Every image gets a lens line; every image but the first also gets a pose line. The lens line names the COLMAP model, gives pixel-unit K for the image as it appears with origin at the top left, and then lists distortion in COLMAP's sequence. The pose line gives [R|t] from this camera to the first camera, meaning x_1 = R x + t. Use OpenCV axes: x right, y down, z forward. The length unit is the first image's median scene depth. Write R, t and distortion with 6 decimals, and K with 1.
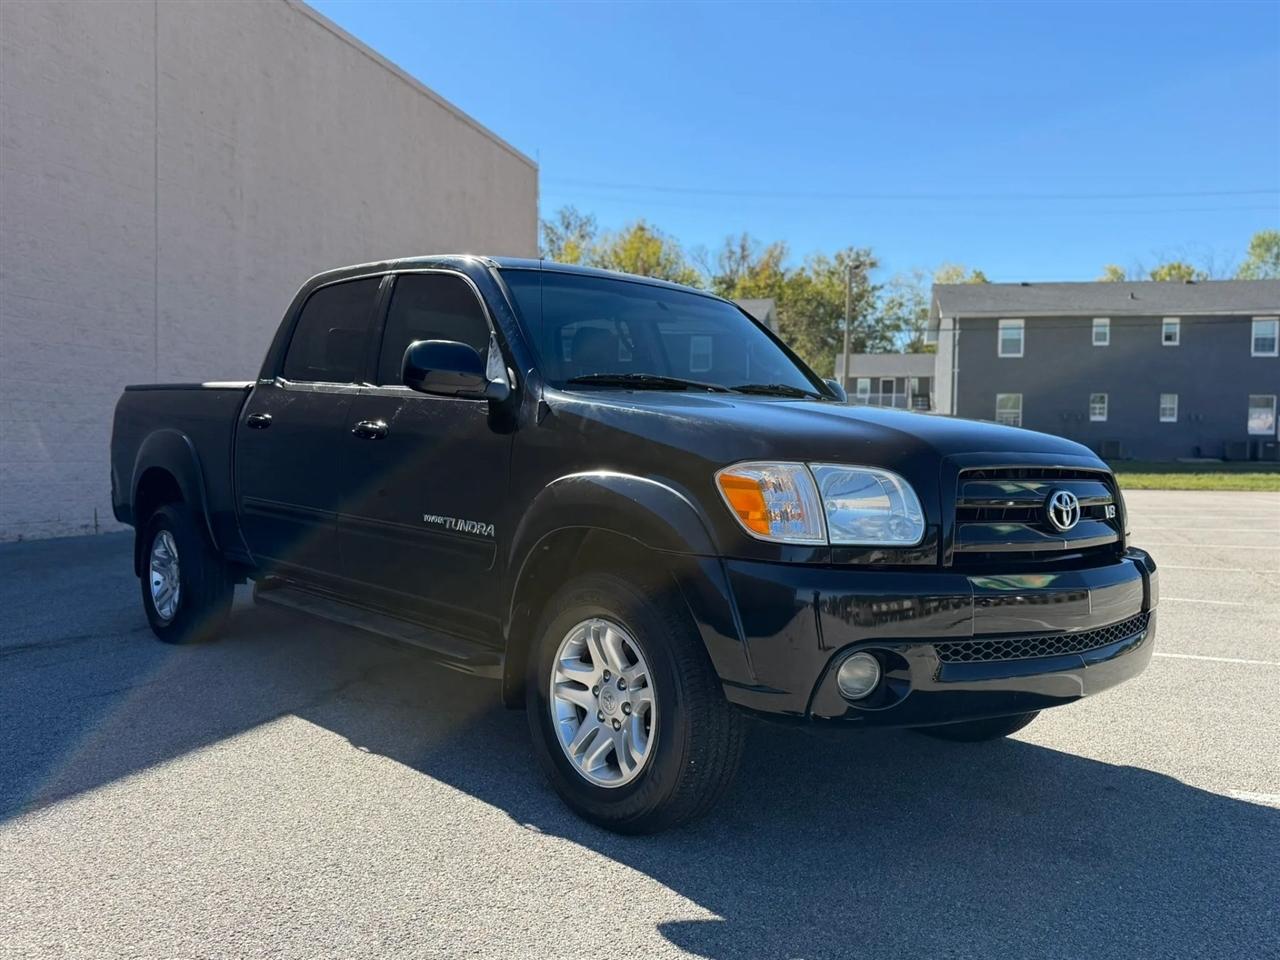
lens RADIAL K [[1082.6, 0, 679.4], [0, 1082.6, 480.7], [0, 0, 1]] dist [0.100756, -0.222688]
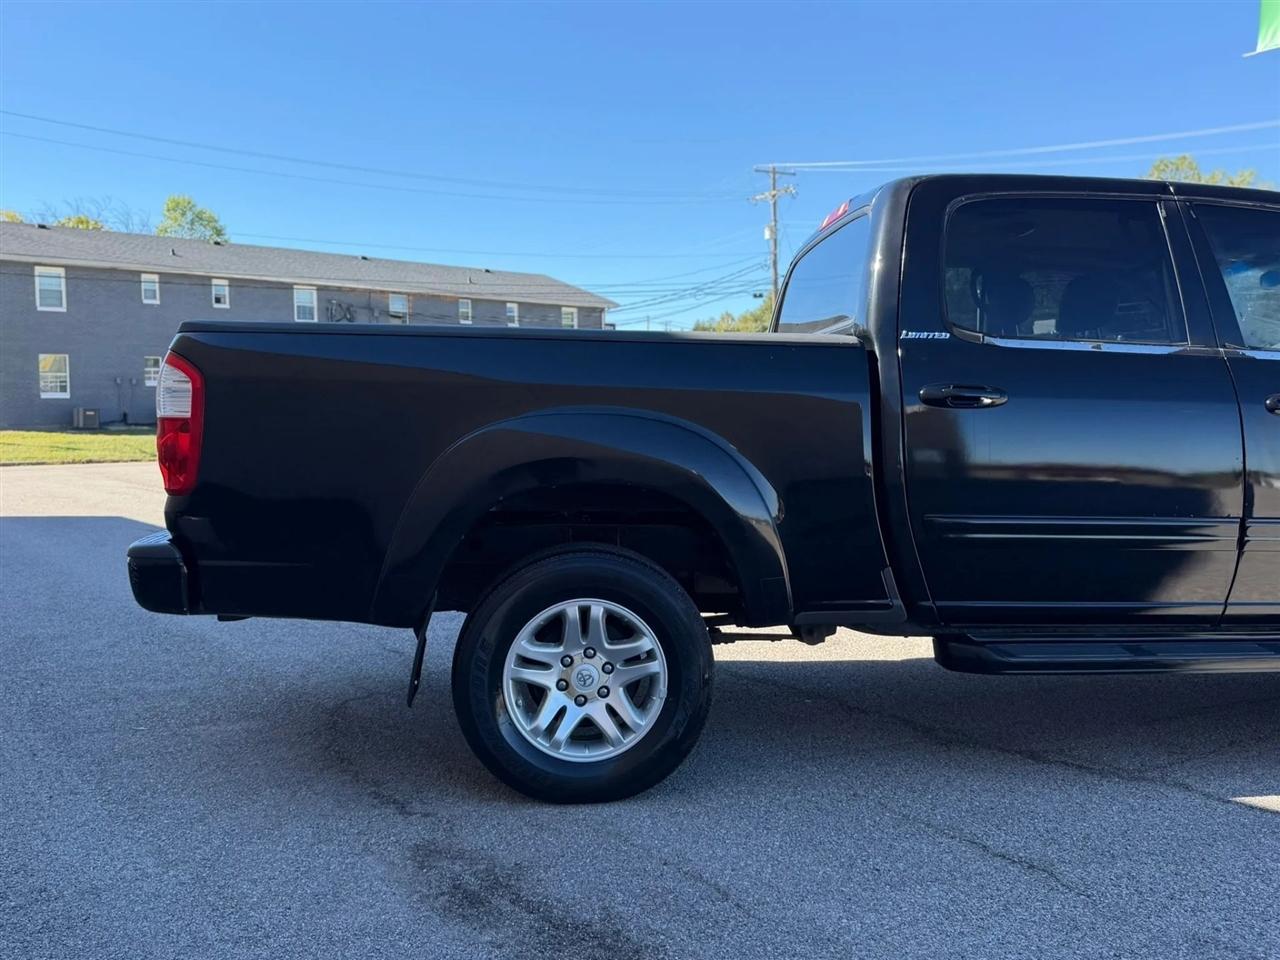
lens RADIAL K [[1112.7, 0, 679.1], [0, 1112.7, 478.8], [0, 0, 1]] dist [0.095563, -0.181902]
pose [[0.608001, -0.063644, 0.791381, -0.153152], [0.041525, 0.997967, 0.048355, -0.006645], [-0.792849, 0.003462, 0.609408, 0.110812]]
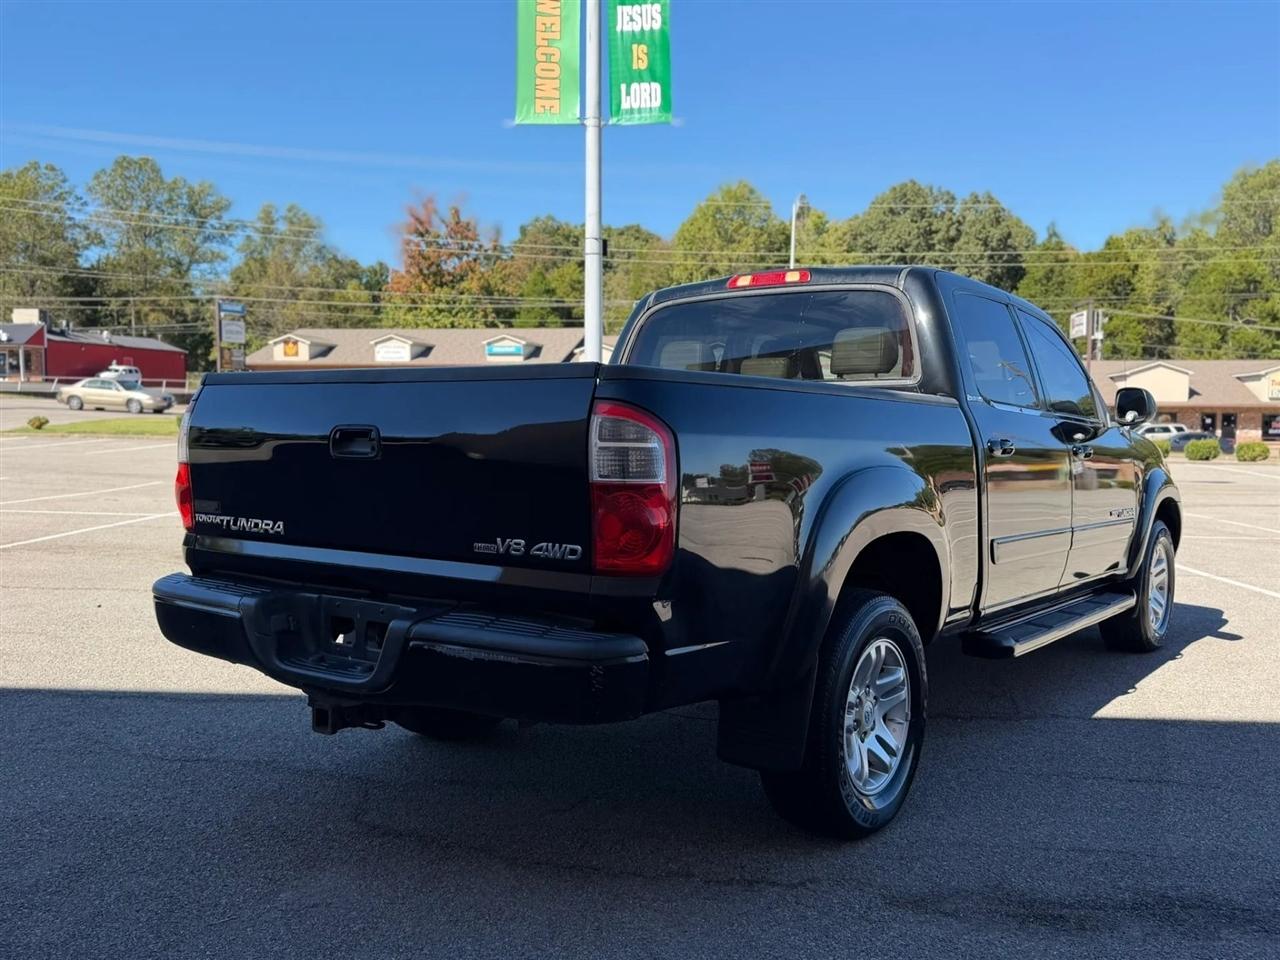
lens RADIAL K [[1082.6, 0, 679.4], [0, 1082.6, 480.7], [0, 0, 1]] dist [0.100756, -0.222688]
pose [[-0.216892, -0.074882, 0.973319, -0.174795], [0.015276, 0.996671, 0.080083, -0.014362], [-0.976076, 0.032237, -0.215026, 0.215788]]
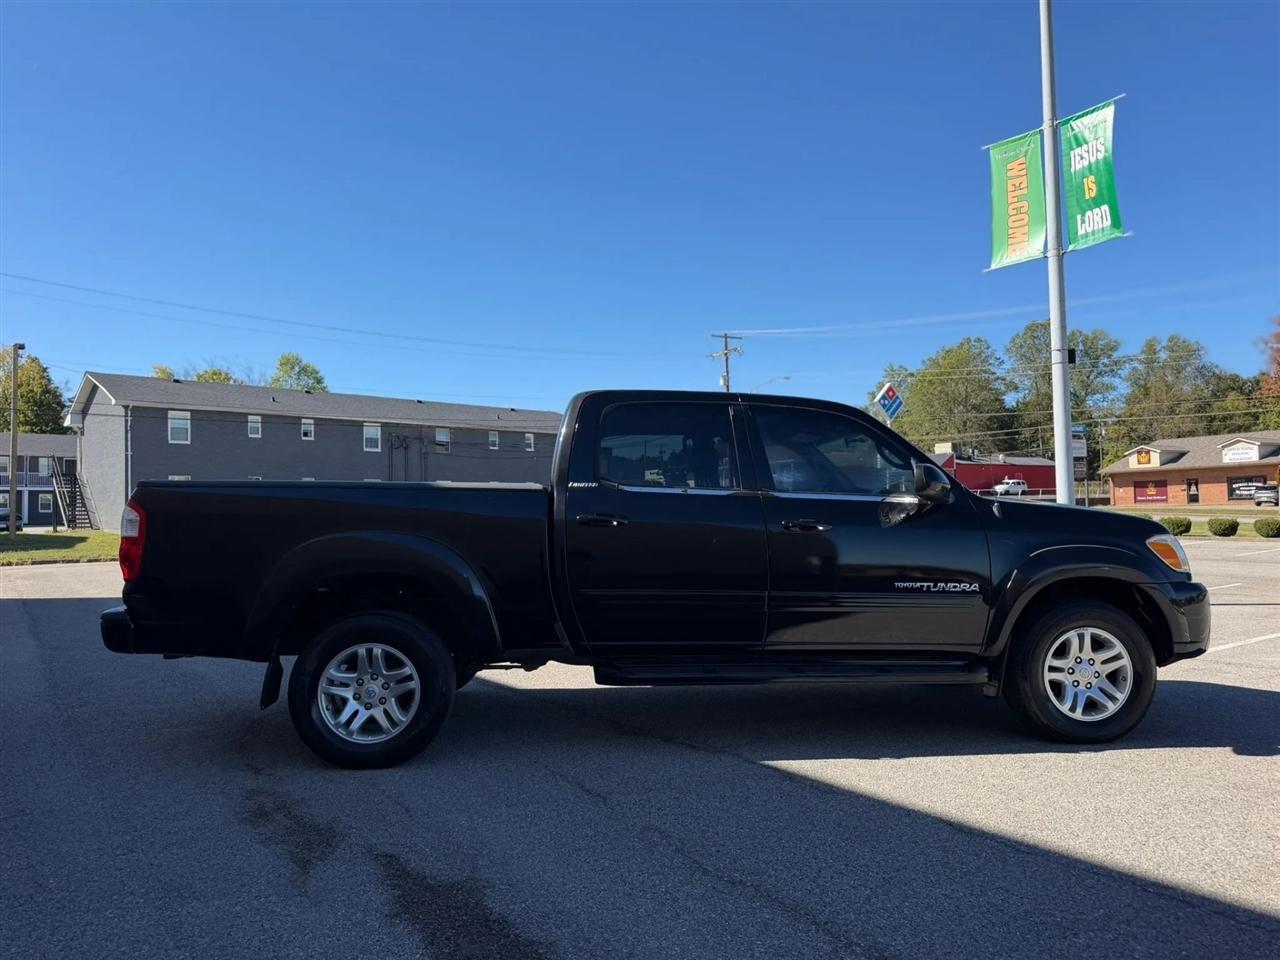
lens RADIAL K [[856.1, 0, 668.0], [0, 856.1, 483.5], [0, 0, 1]] dist [0.084362, -0.168824]
pose [[0.609027, 0.008117, 0.793108, -0.155461], [0.046986, 0.997822, -0.046292, -0.007282], [-0.791756, 0.065458, 0.607320, 0.063162]]
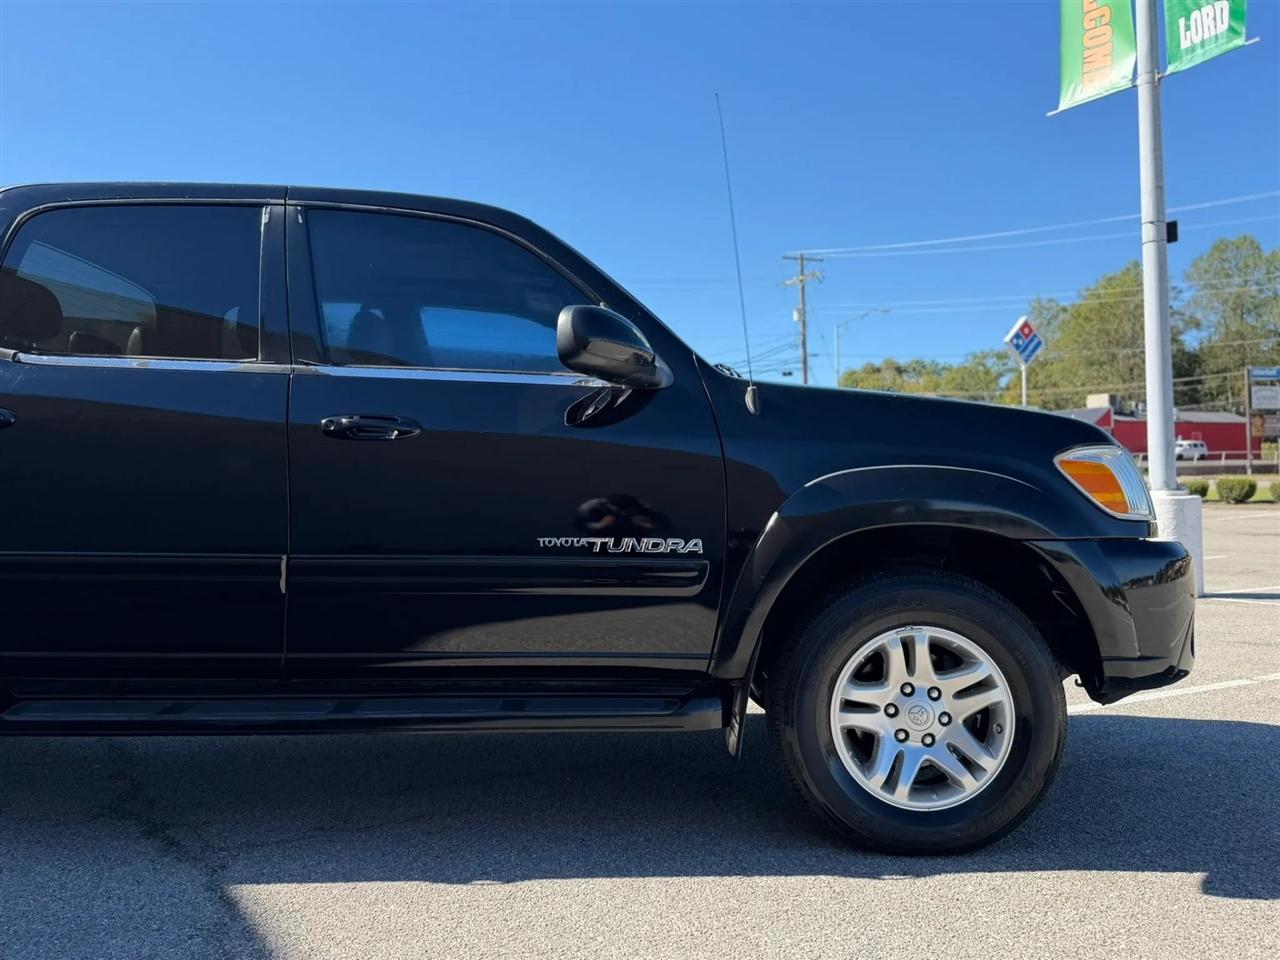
lens RADIAL K [[1054.3, 0, 675.1], [0, 1054.3, 477.0], [0, 0, 1]] dist [0.074541, -0.129169]
pose [[0.665739, -0.014385, 0.746046, -0.083100], [0.048693, 0.998521, -0.024199, 0.001343], [-0.744594, 0.052437, 0.665455, 0.052672]]
